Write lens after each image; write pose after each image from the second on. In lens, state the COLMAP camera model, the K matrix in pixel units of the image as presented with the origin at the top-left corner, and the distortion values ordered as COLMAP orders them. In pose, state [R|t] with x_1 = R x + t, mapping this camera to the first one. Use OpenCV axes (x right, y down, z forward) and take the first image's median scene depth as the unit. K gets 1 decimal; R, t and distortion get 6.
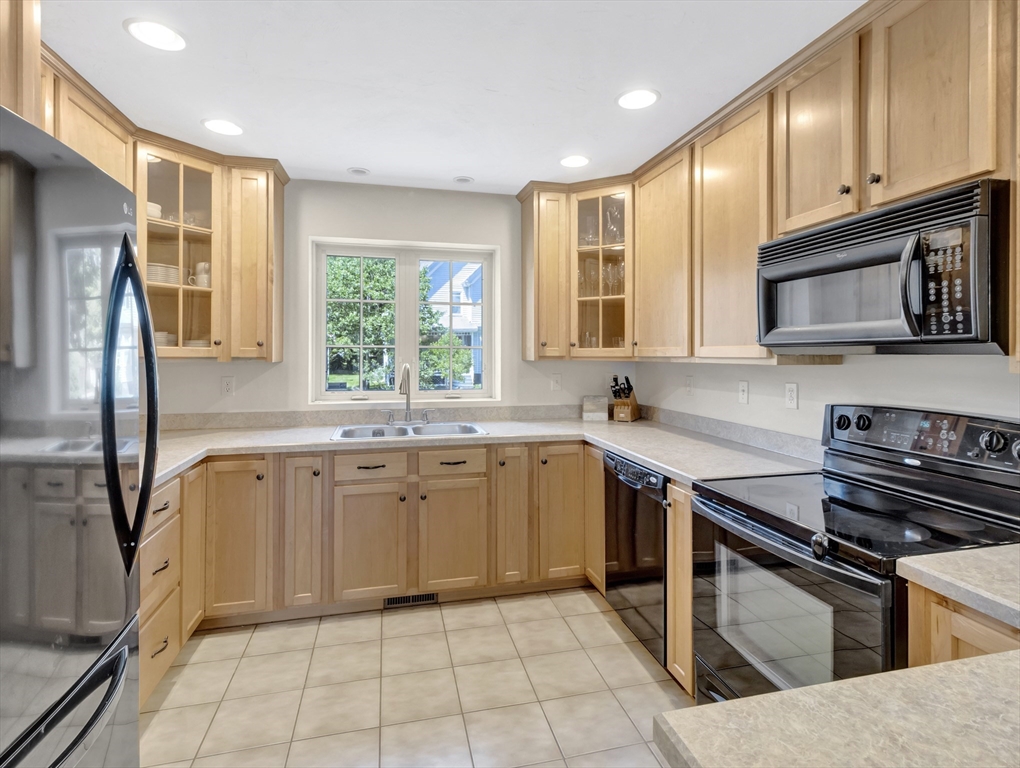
lens RADIAL K [[546.0, 0, 528.2], [0, 546.0, 354.0], [0, 0, 1]] dist [0.003259, 0.000450]
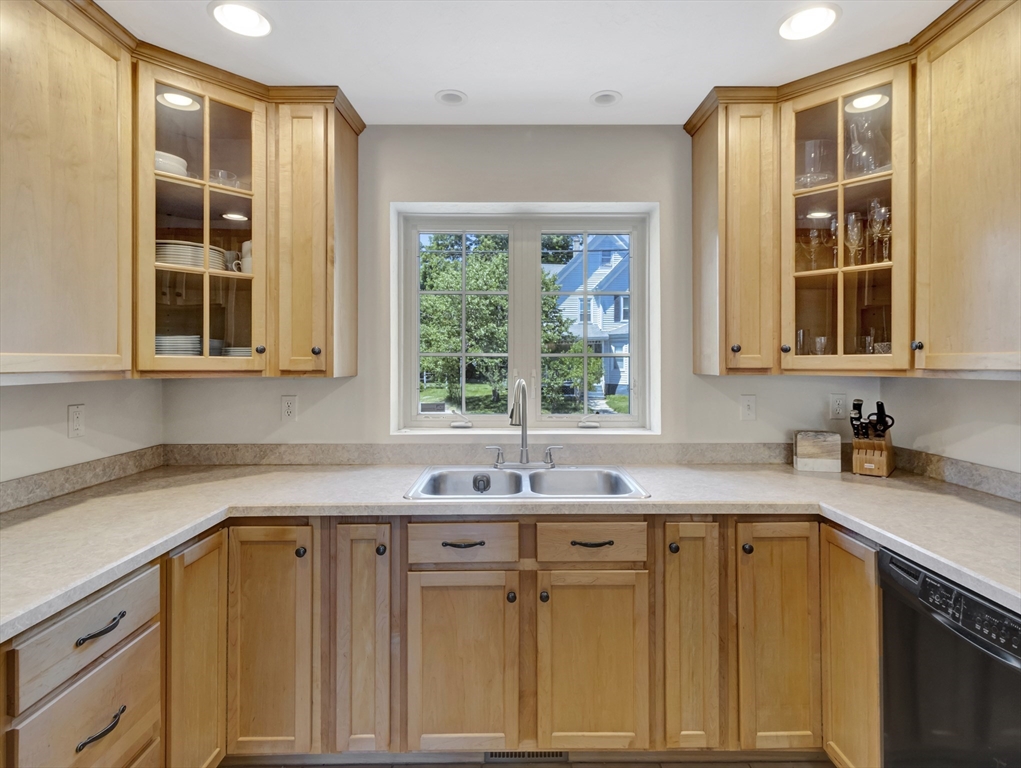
lens RADIAL K [[543.6, 0, 509.4], [0, 543.6, 359.8], [0, 0, 1]] dist [0.005543, 0.001732]
pose [[0.963519, -0.003479, -0.267619, -0.059139], [0.001847, 0.999978, -0.006353, -0.002517], [0.267635, 0.005627, 0.963504, 0.362865]]
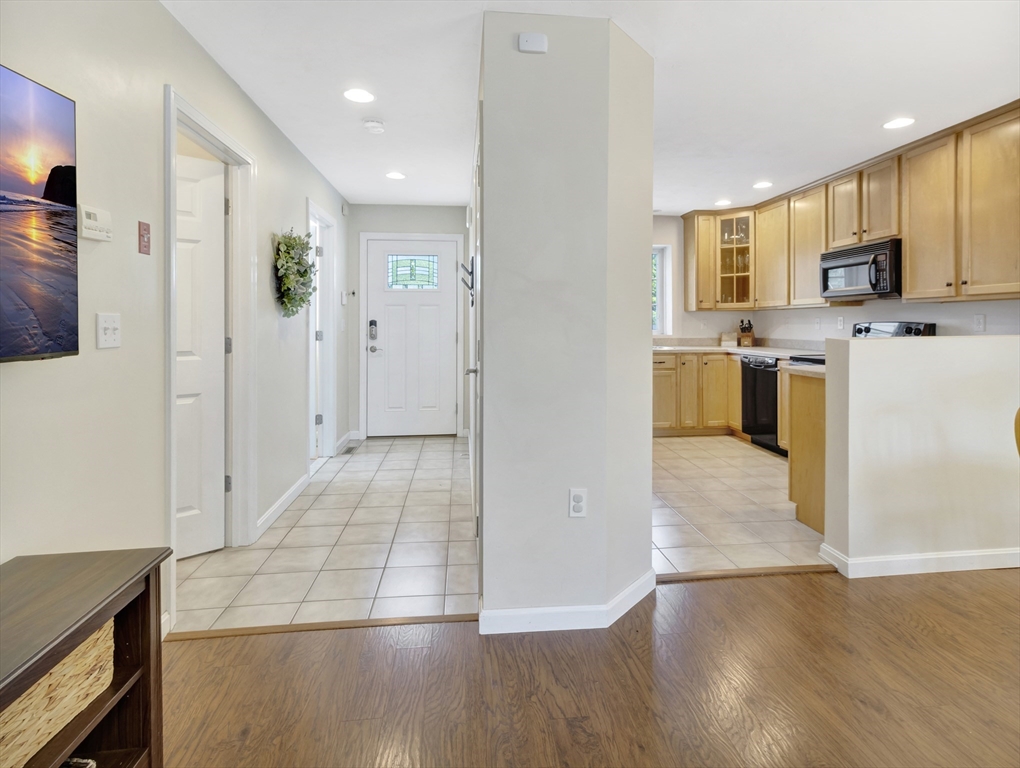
lens RADIAL K [[570.3, 0, 515.0], [0, 570.3, 333.3], [0, 0, 1]] dist [0.000726, 0.000339]
pose [[0.987374, -0.006287, -0.158284, -0.302422], [0.008938, 0.999831, 0.016039, 0.055450], [0.158157, -0.017251, 0.987263, -1.021487]]
